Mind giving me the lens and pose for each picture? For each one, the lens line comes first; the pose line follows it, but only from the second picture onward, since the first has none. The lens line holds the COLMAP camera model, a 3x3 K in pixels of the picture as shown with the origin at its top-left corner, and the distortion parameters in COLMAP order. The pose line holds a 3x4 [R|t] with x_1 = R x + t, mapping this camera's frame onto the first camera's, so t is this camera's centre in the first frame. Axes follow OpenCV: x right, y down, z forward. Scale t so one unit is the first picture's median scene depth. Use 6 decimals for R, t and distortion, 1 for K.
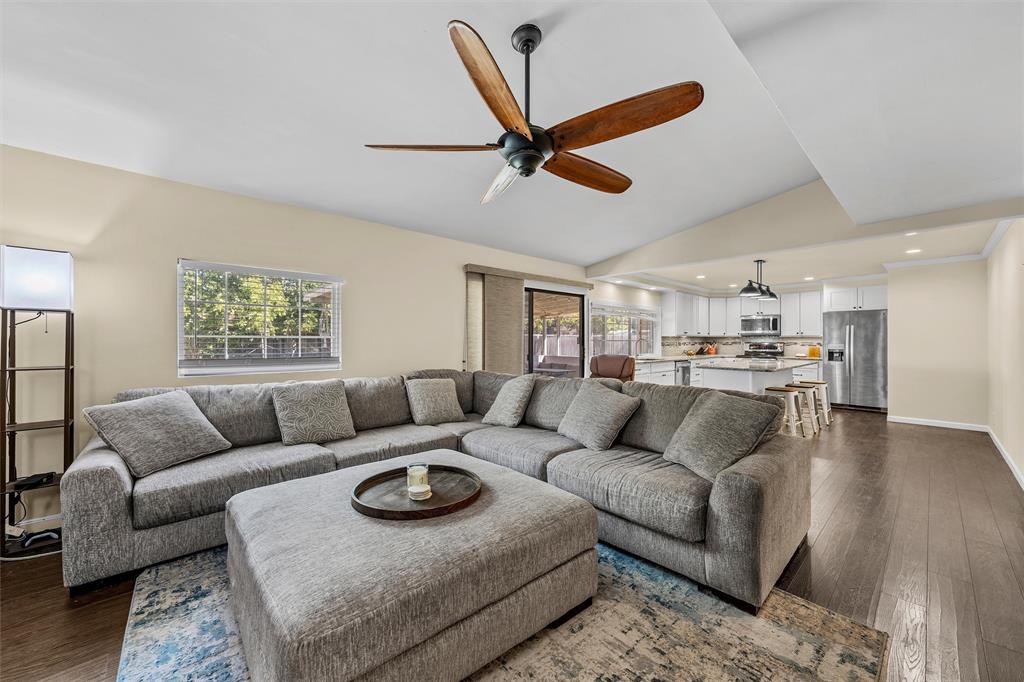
lens RADIAL K [[387.2, 0, 512.0], [0, 387.2, 341.0], [0, 0, 1]] dist [0.000465, 0.000052]
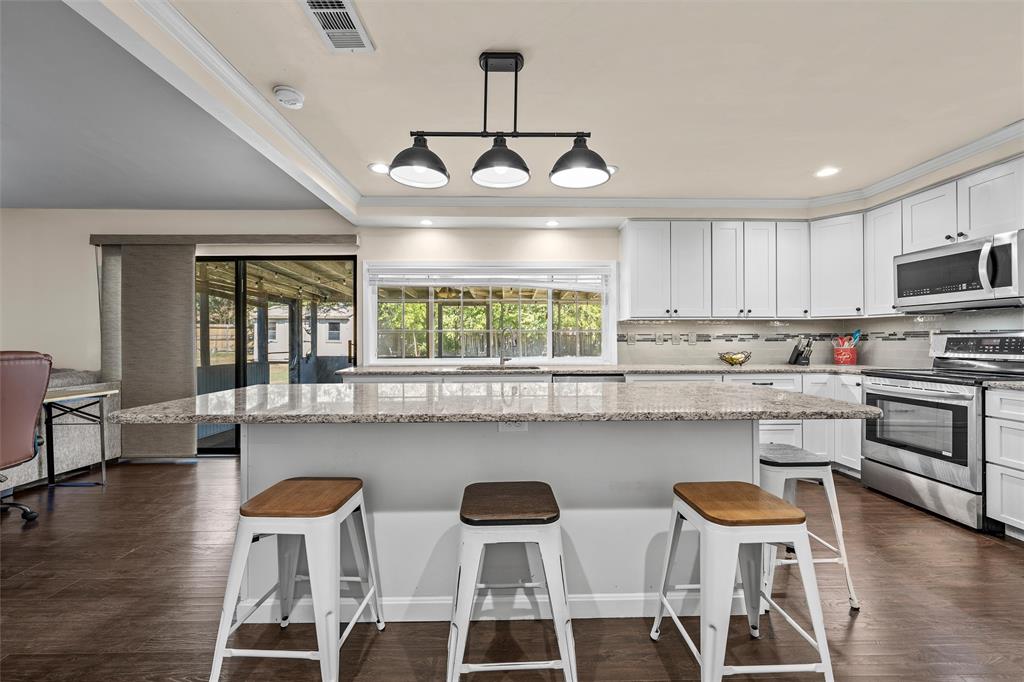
lens RADIAL K [[404.4, 0, 512.0], [0, 404.4, 341.0], [0, 0, 1]] dist [0.000098, -0.000087]
pose [[0.741267, -0.000134, -0.671210, 1.069923], [0.002535, 0.999993, 0.002599, 0.017775], [0.671205, -0.003628, 0.741263, 0.944770]]
